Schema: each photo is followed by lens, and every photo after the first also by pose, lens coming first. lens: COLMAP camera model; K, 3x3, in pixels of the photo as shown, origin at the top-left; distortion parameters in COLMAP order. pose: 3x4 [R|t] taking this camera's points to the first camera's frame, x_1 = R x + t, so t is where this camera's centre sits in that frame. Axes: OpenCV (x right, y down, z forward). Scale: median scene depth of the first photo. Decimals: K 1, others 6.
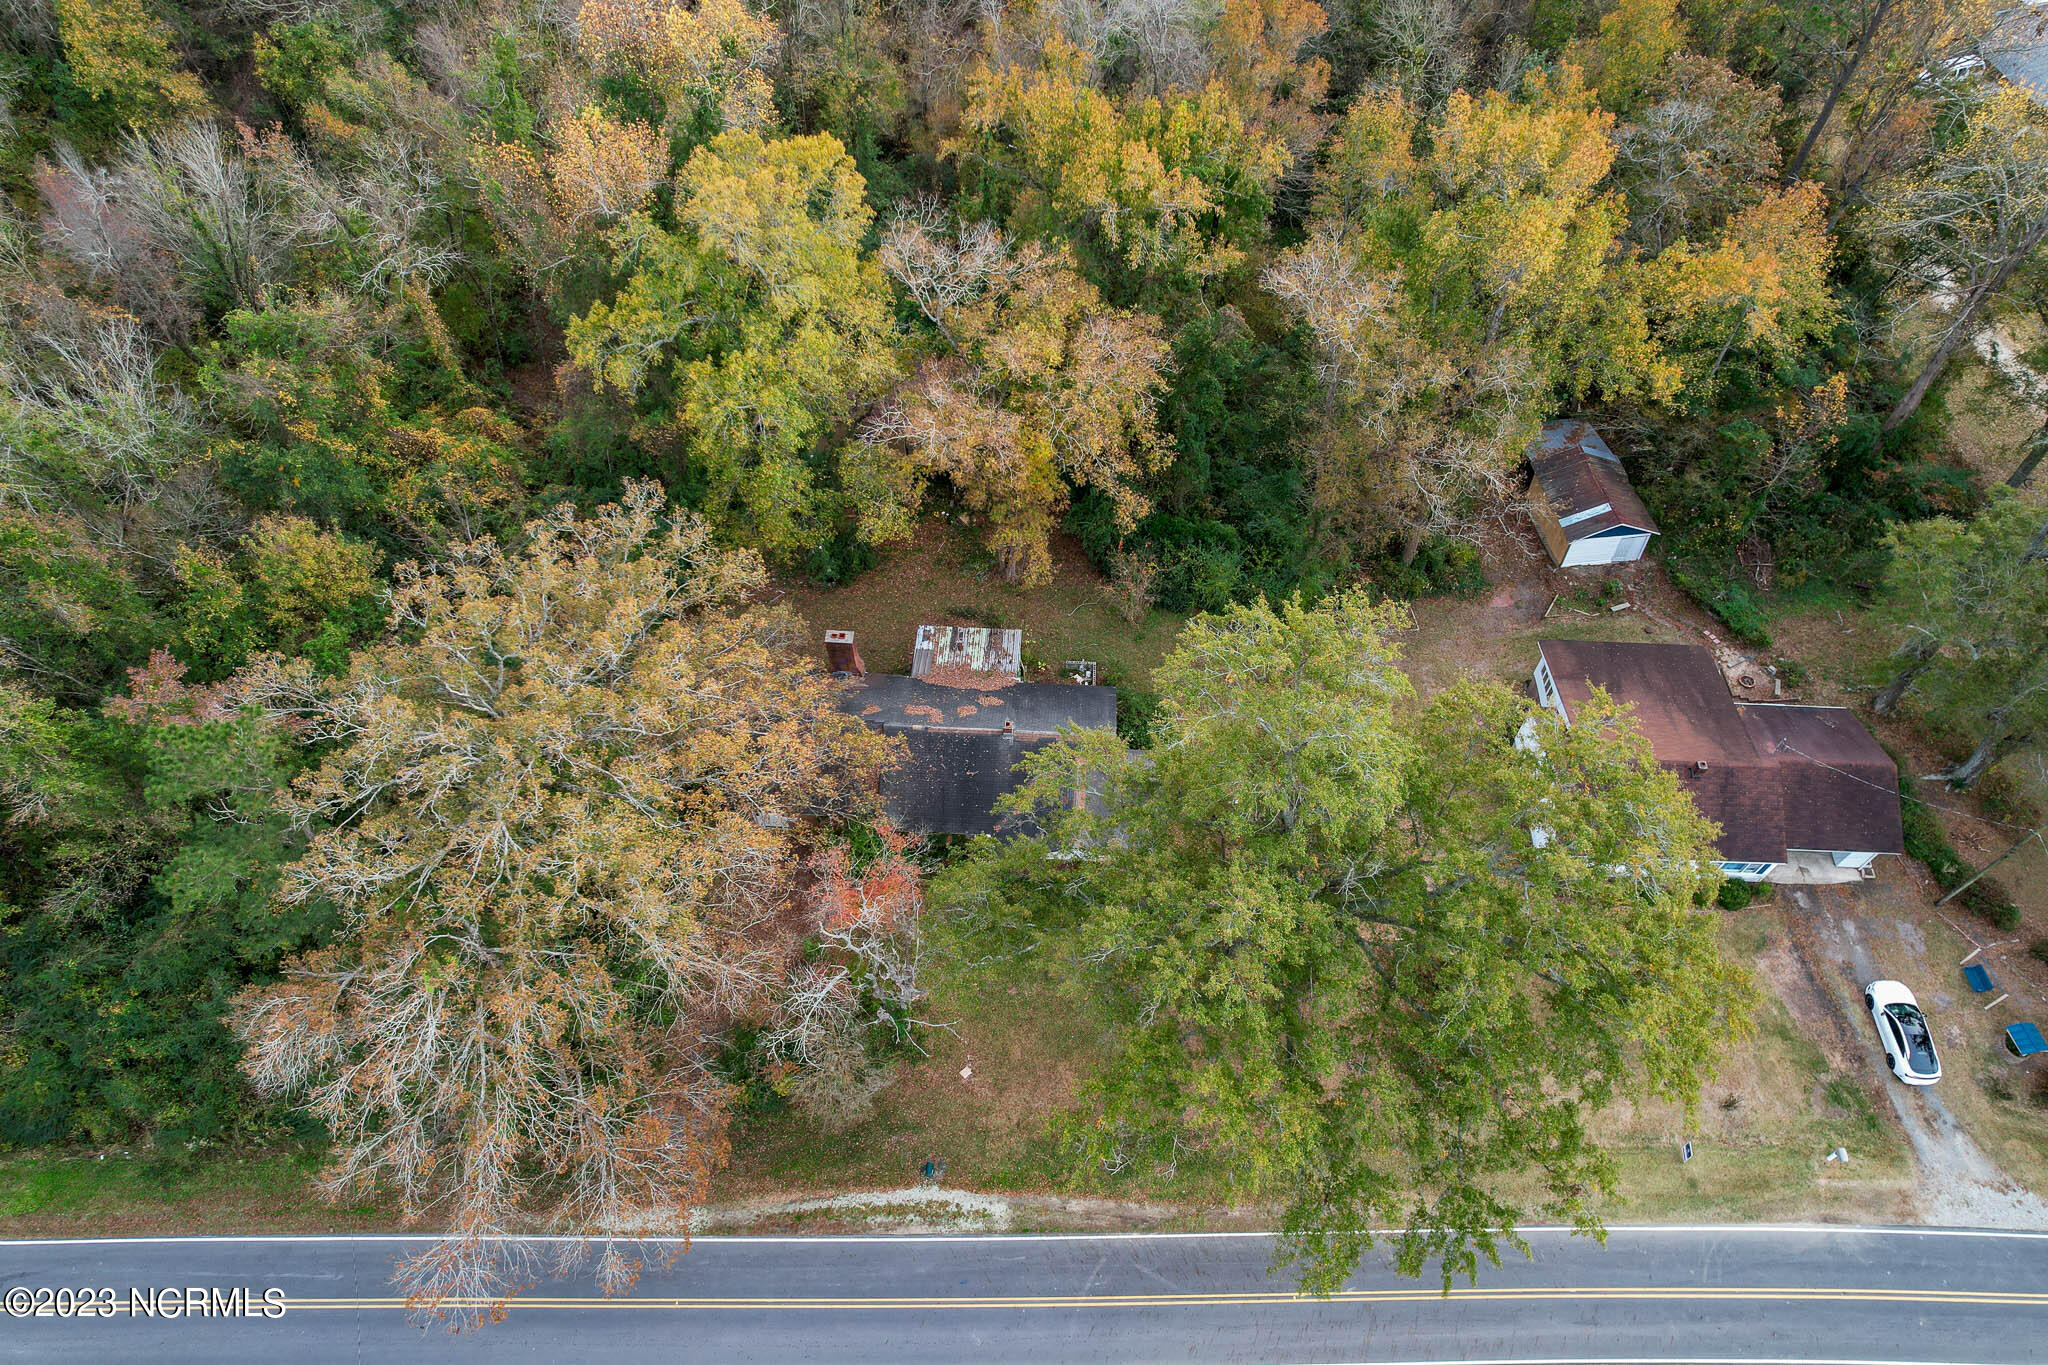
lens RADIAL K [[1316.0, 0, 1039.4], [0, 1316.0, 683.2], [0, 0, 1]] dist [-0.088840, 0.086919]
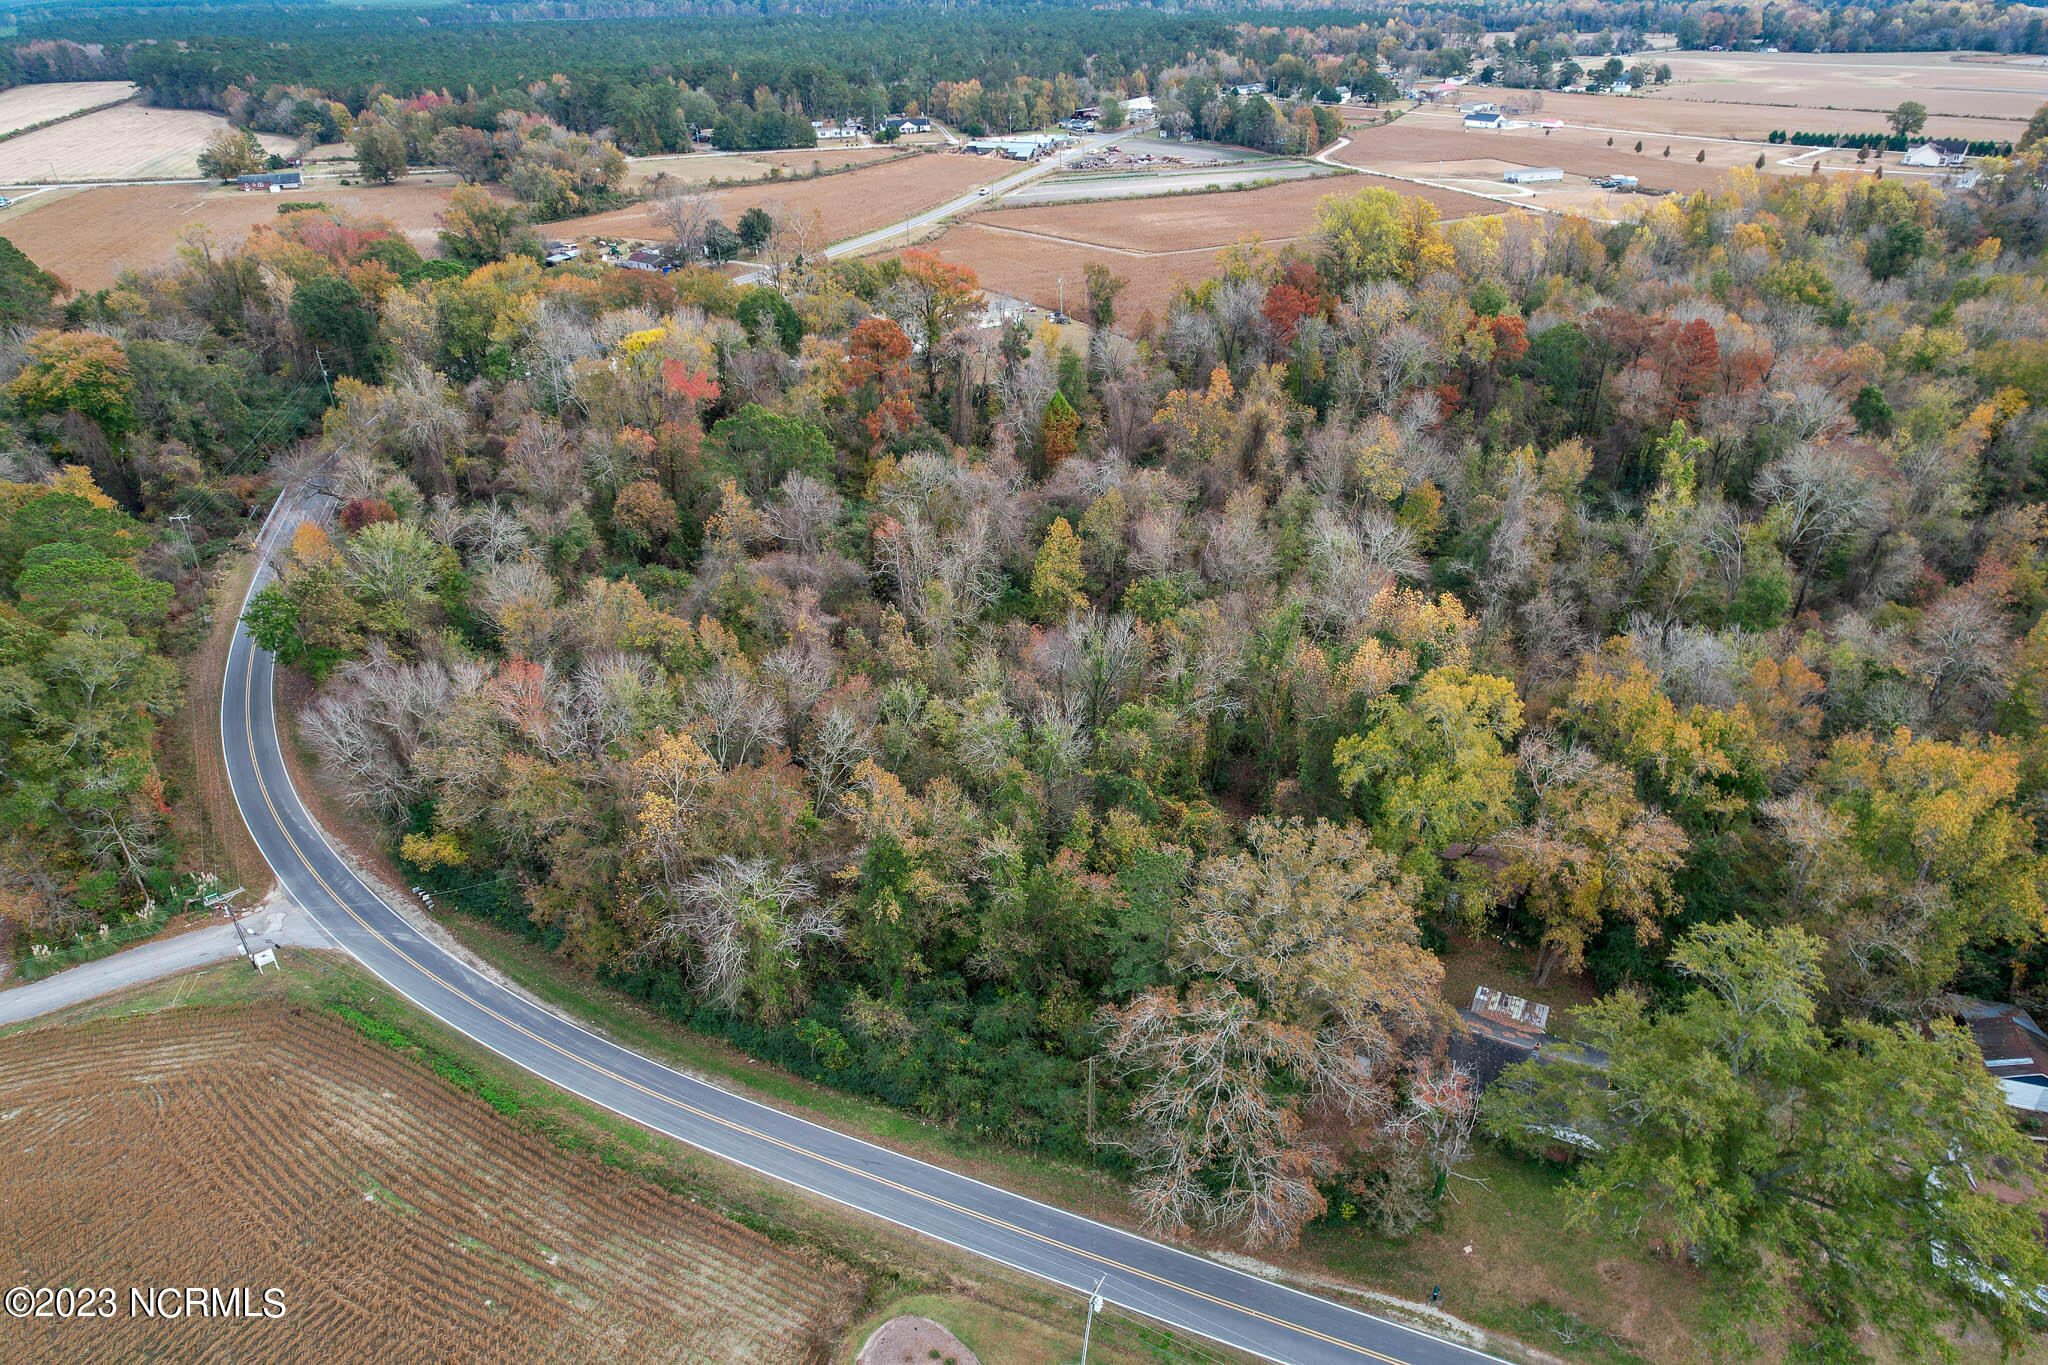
lens RADIAL K [[1316.0, 0, 1039.4], [0, 1316.0, 683.2], [0, 0, 1]] dist [-0.088840, 0.086919]
pose [[0.912157, 0.196730, -0.359536, -0.102522], [-0.334567, 0.864117, -0.375987, 0.470626], [0.236714, 0.463248, 0.854030, -0.679088]]
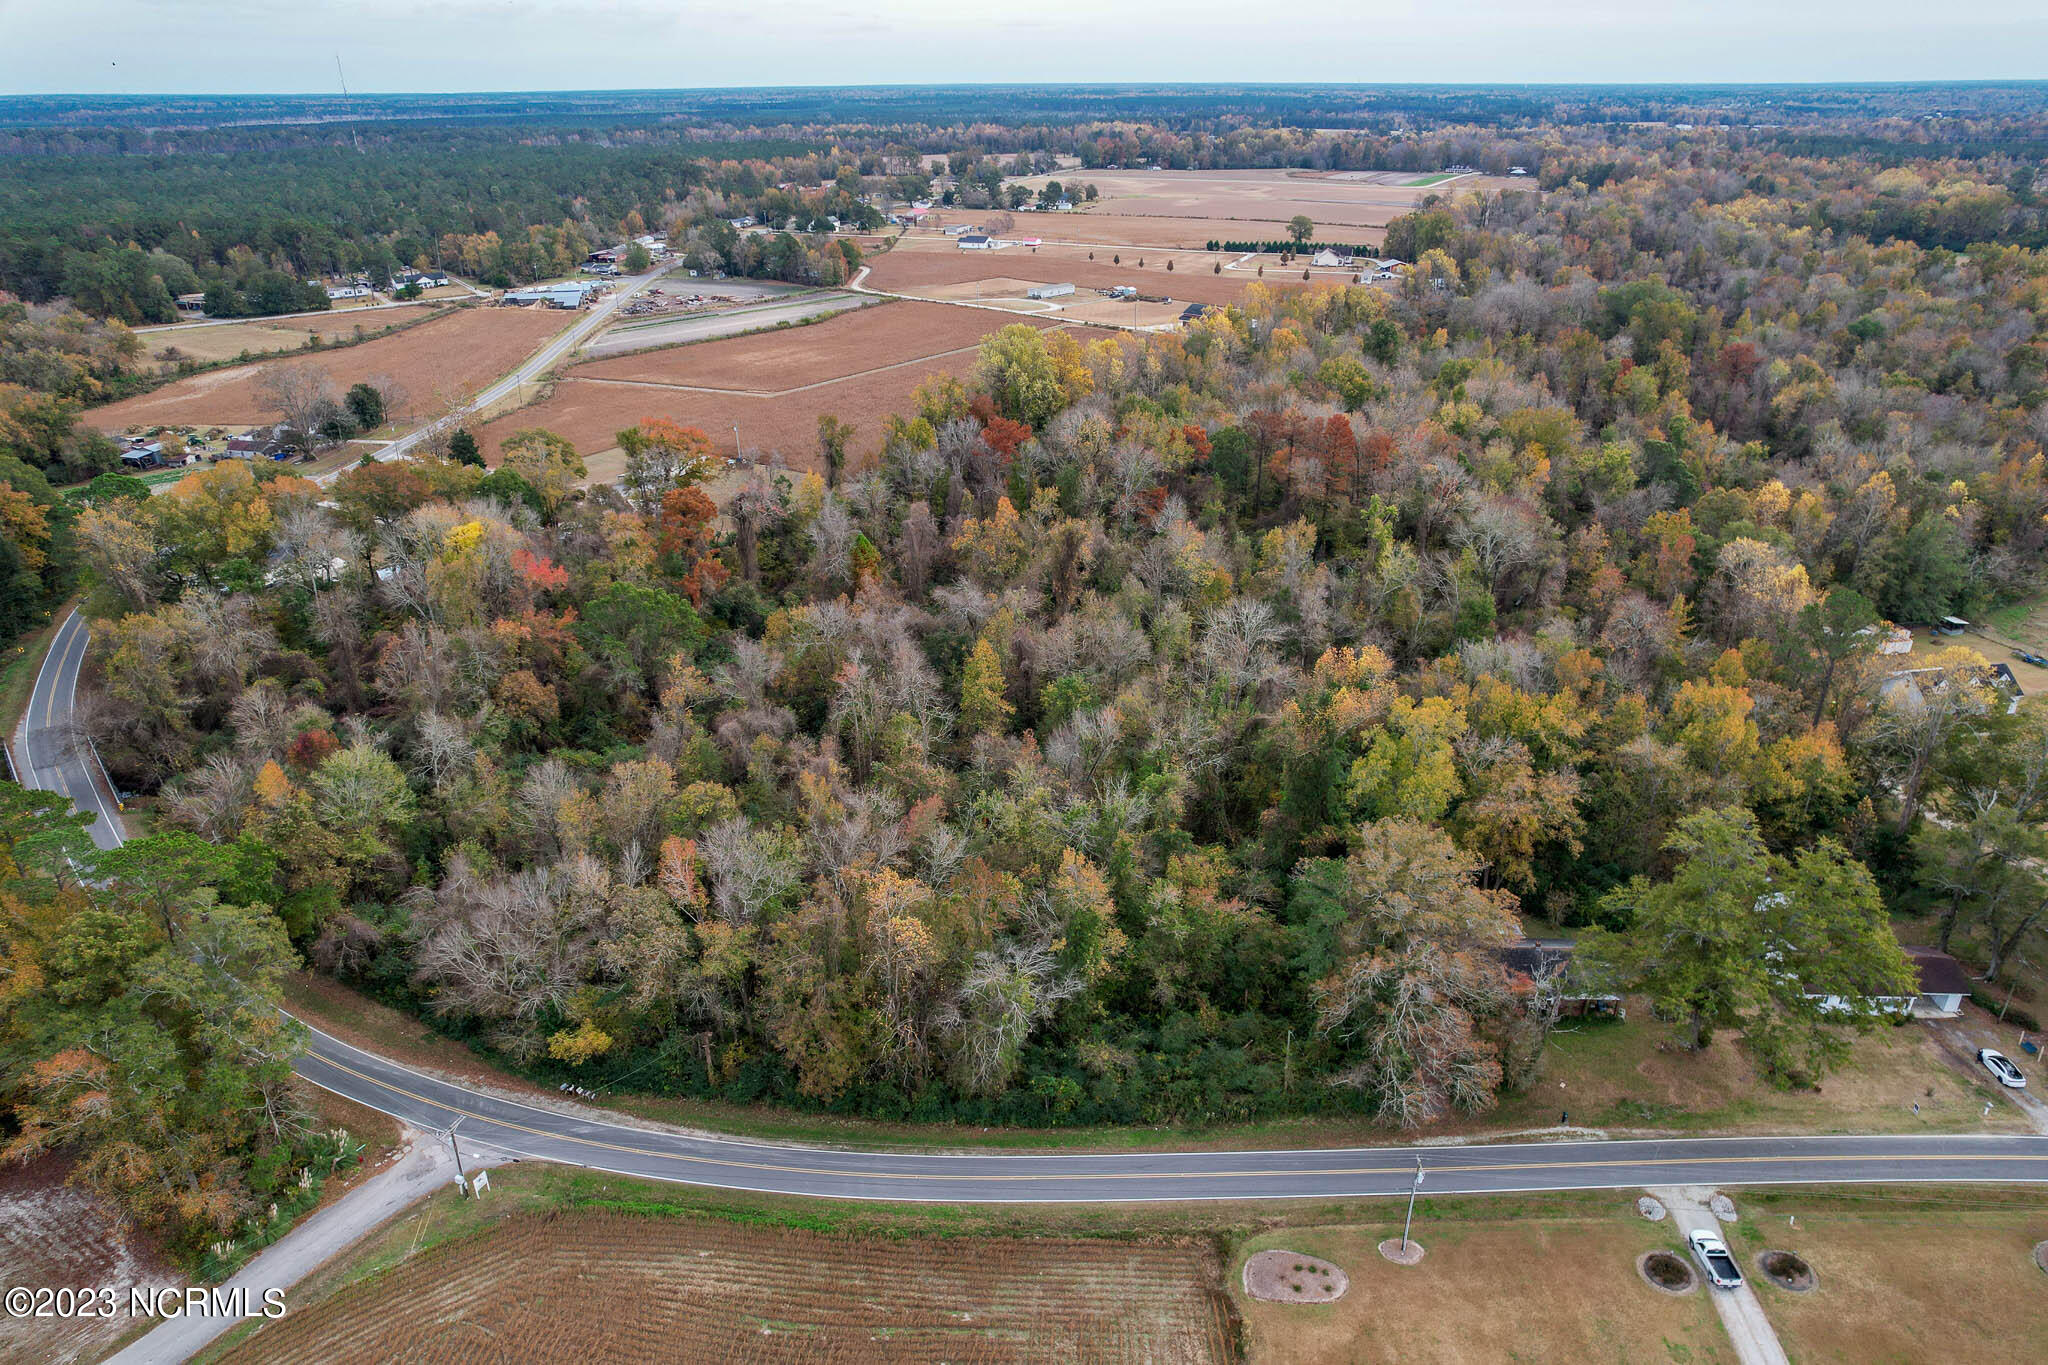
lens RADIAL K [[1316.0, 0, 1039.4], [0, 1316.0, 683.2], [0, 0, 1]] dist [-0.088840, 0.086919]
pose [[0.999997, 0.001327, -0.001804, -0.931491], [-0.002058, 0.861877, -0.507114, 0.827672], [0.000882, 0.507116, 0.861877, -1.177230]]
